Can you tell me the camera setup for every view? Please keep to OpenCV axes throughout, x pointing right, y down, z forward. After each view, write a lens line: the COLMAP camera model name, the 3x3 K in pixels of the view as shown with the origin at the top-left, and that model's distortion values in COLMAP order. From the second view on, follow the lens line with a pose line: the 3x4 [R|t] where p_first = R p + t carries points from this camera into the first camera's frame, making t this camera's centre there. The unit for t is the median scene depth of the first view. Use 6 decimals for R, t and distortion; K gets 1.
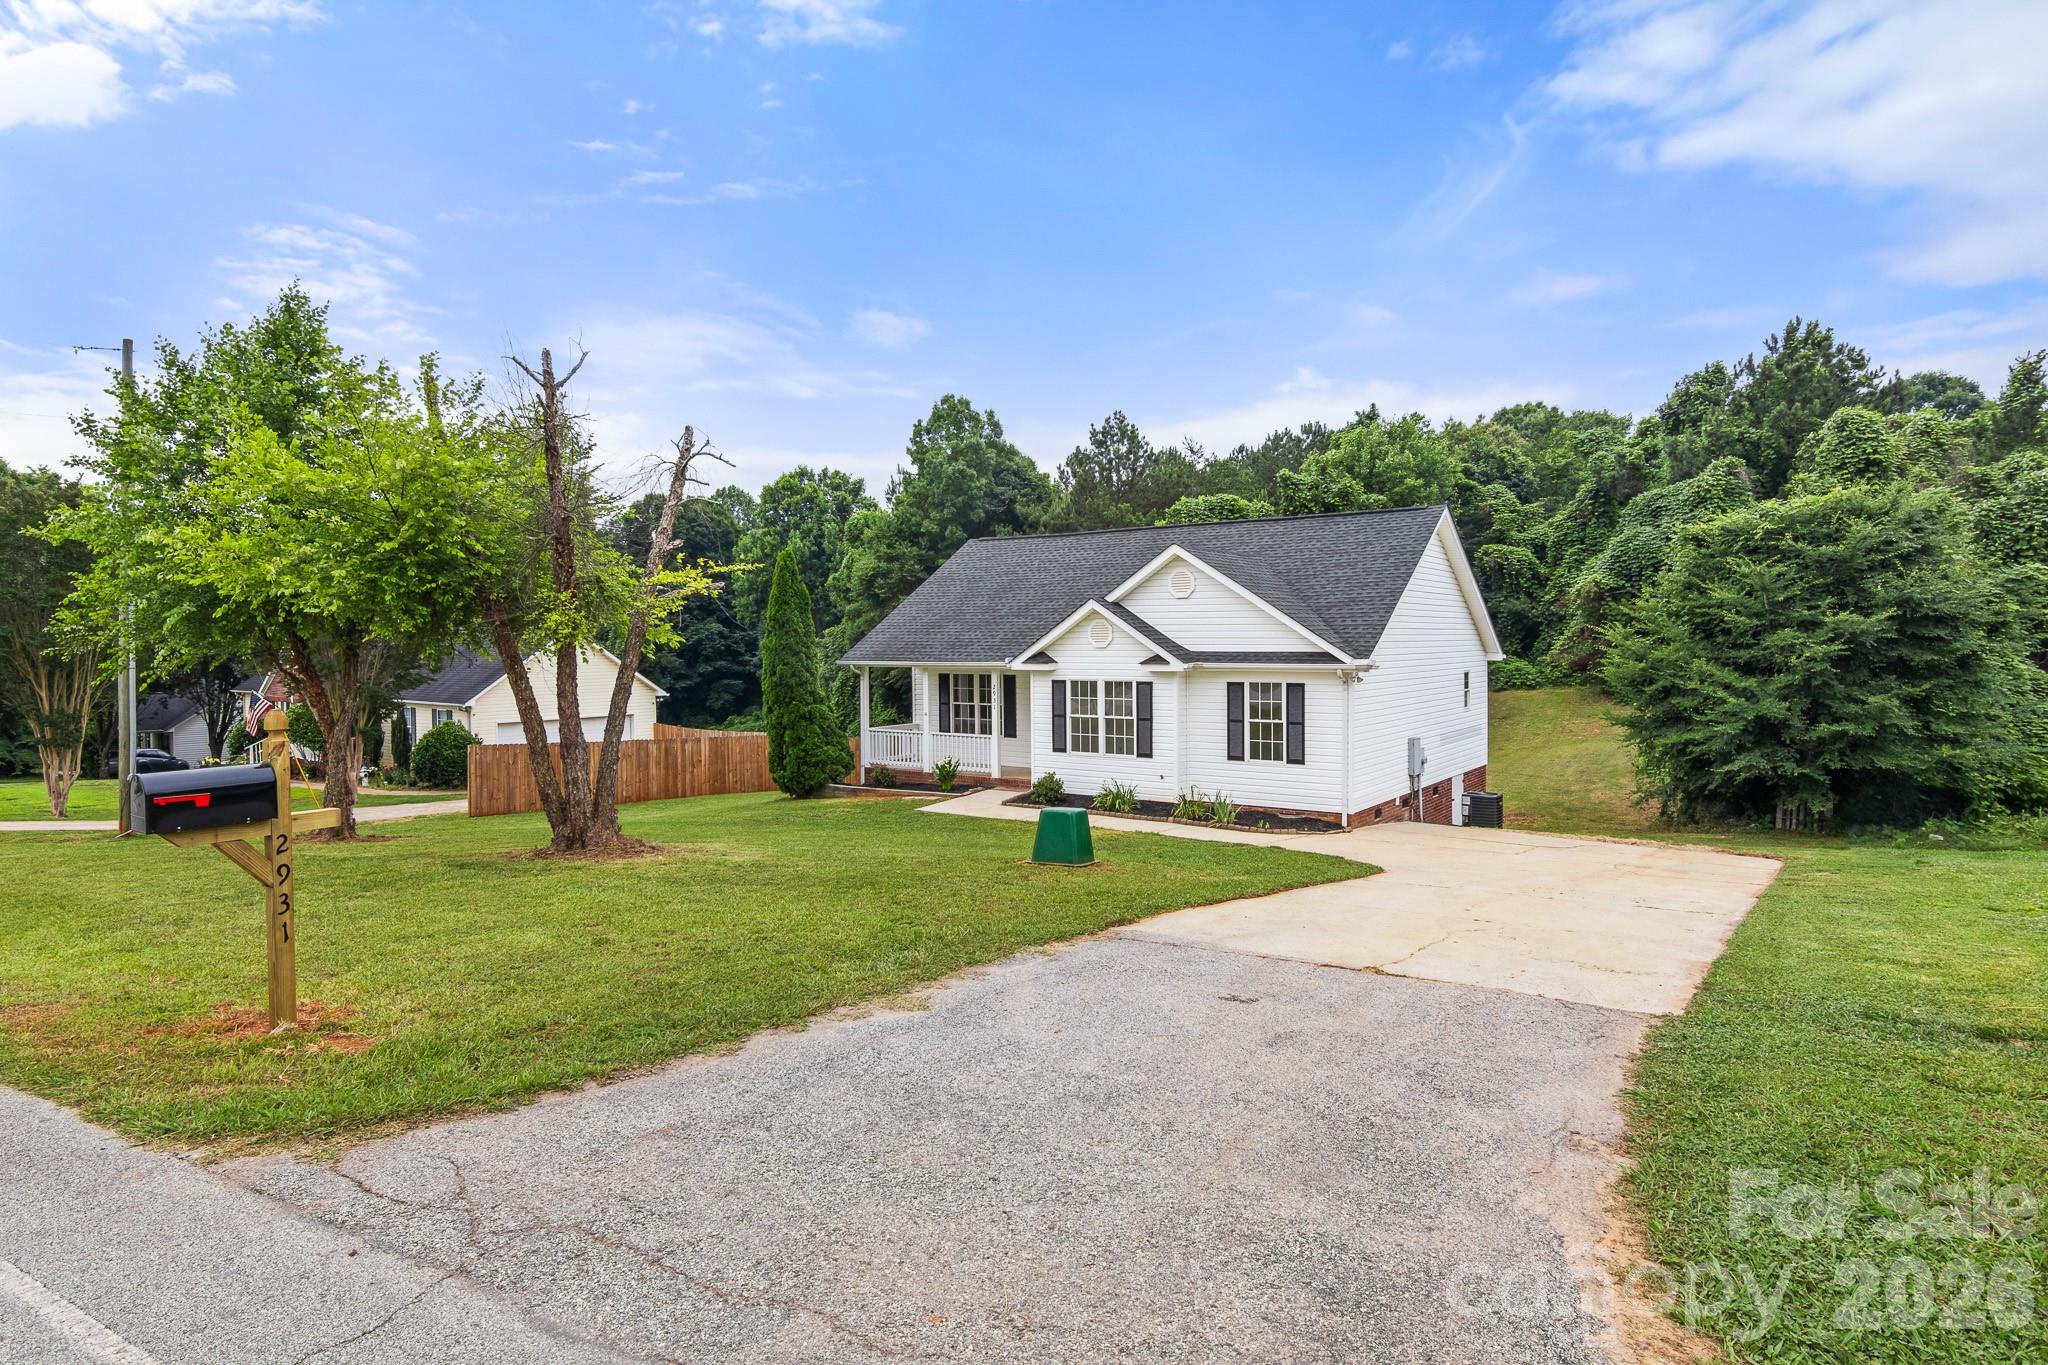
lens RADIAL K [[1141.1, 0, 1013.0], [0, 1141.1, 673.9], [0, 0, 1]] dist [-0.001781, 0.001597]
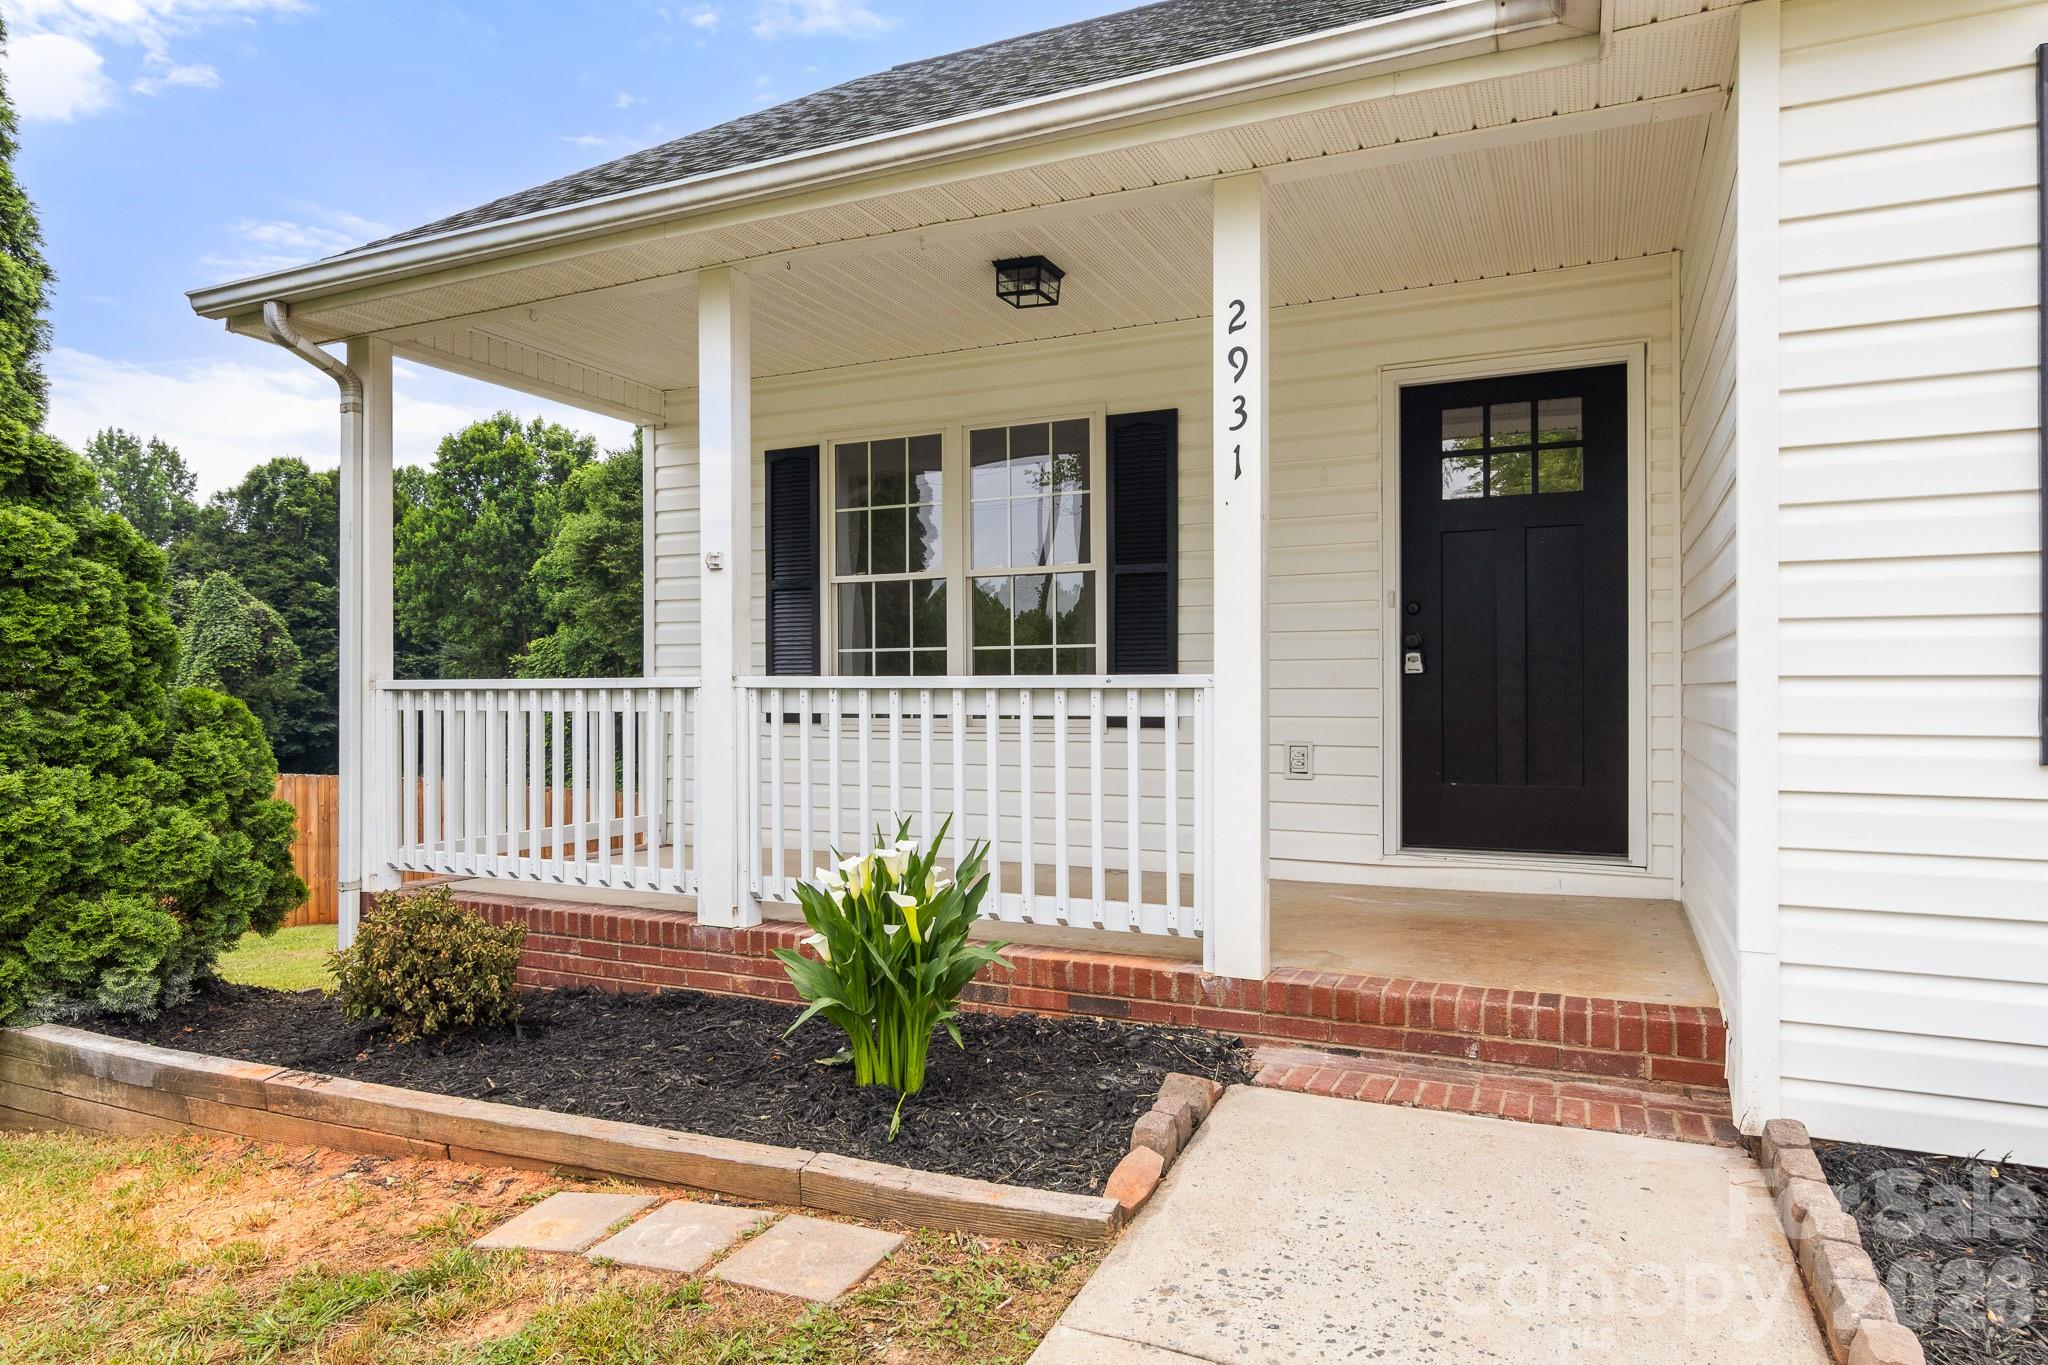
lens RADIAL K [[1227.2, 0, 1007.9], [0, 1227.2, 678.0], [0, 0, 1]] dist [0.000906, -0.000090]
pose [[0.982969, 0.006437, 0.183659, -0.062962], [0.001896, 0.998978, -0.045156, 0.054958], [-0.183762, 0.044735, 0.981952, 0.762708]]
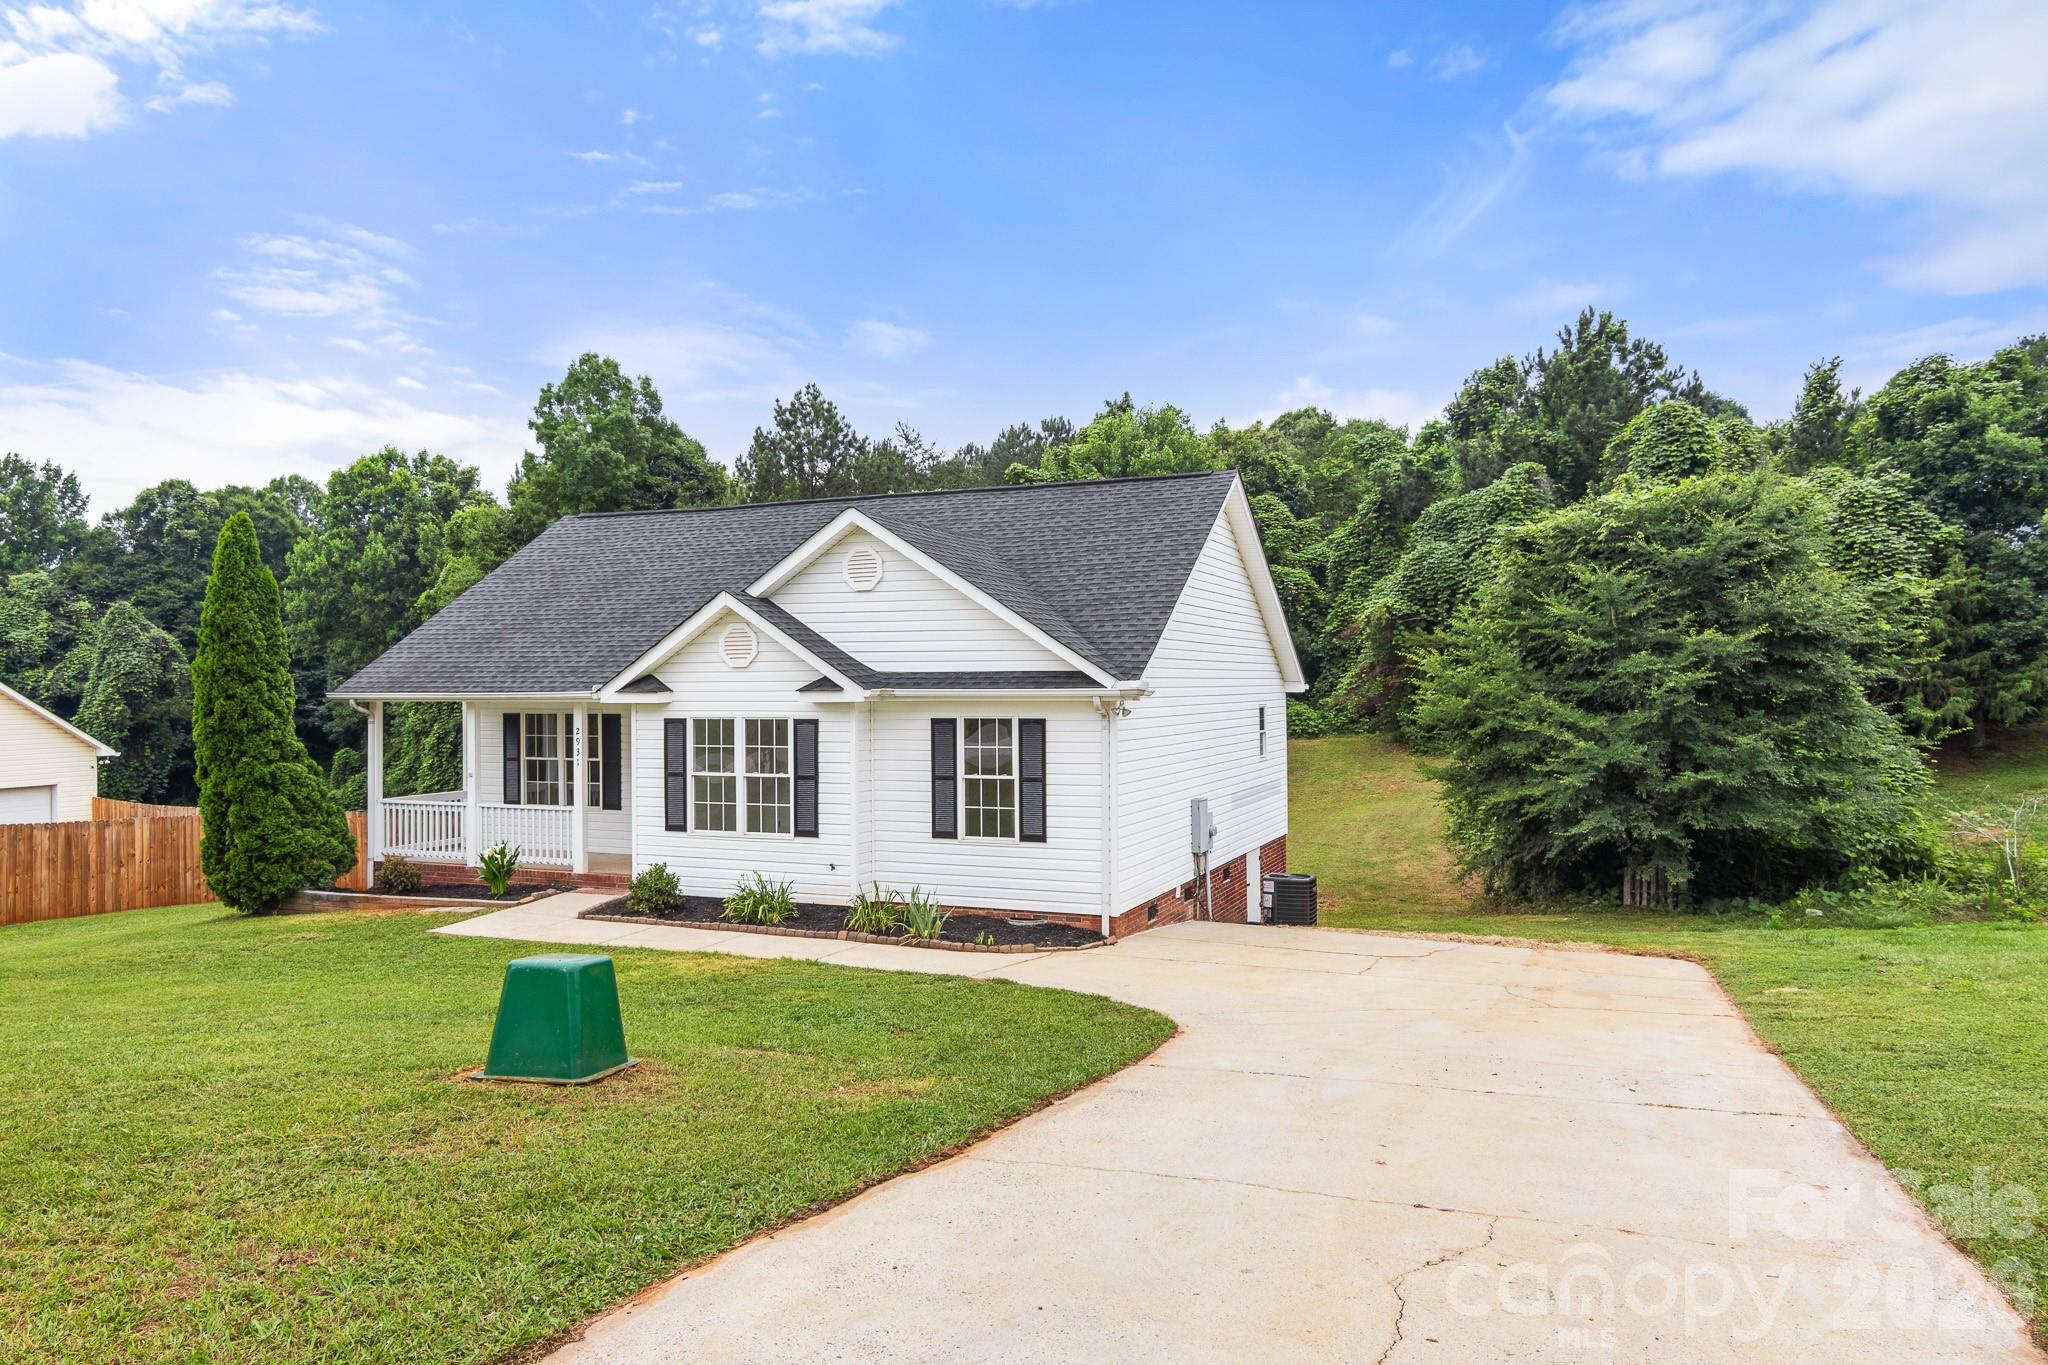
lens RADIAL K [[1376.9, 0, 1005.2], [0, 1376.9, 671.6], [0, 0, 1]] dist [0.000699, -0.001056]
pose [[0.976067, 0.002654, 0.217455, 0.043944], [0.006320, 0.999157, -0.040561, 0.009609], [-0.217380, 0.040965, 0.975227, 0.167752]]
